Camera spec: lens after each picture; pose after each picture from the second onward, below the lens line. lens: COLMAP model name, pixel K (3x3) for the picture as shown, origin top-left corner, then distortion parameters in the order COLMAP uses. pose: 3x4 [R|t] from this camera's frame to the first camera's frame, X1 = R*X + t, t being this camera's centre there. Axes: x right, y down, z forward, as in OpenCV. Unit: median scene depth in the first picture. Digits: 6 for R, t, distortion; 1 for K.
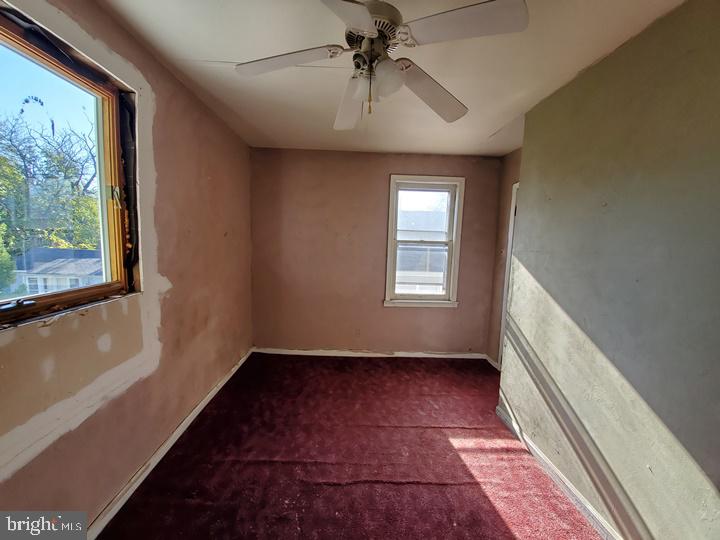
lens RADIAL K [[282.6, 0, 355.7], [0, 282.6, 269.5], [0, 0, 1]] dist [-0.011513, -0.006979]
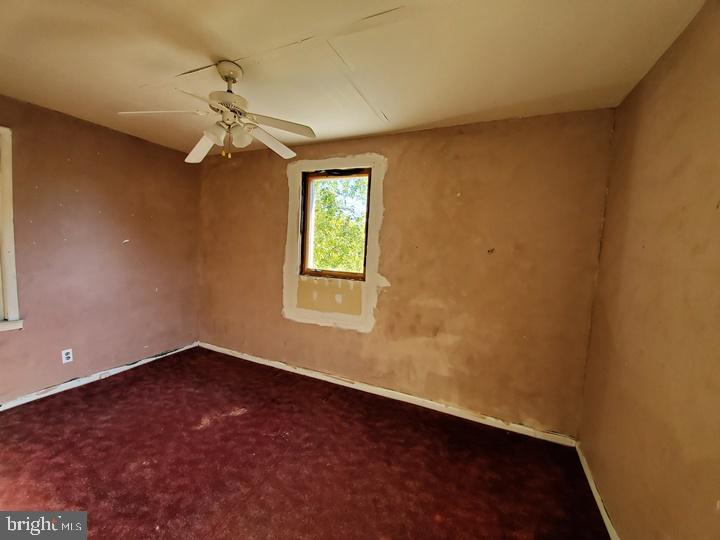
lens RADIAL K [[282.6, 0, 358.2], [0, 282.6, 270.1], [0, 0, 1]] dist [-0.011513, -0.006979]
pose [[-0.434664, 0.026221, -0.900211, 0.720137], [-0.150992, 0.983305, 0.101548, -0.140378], [0.887845, 0.180064, -0.423448, 1.508795]]
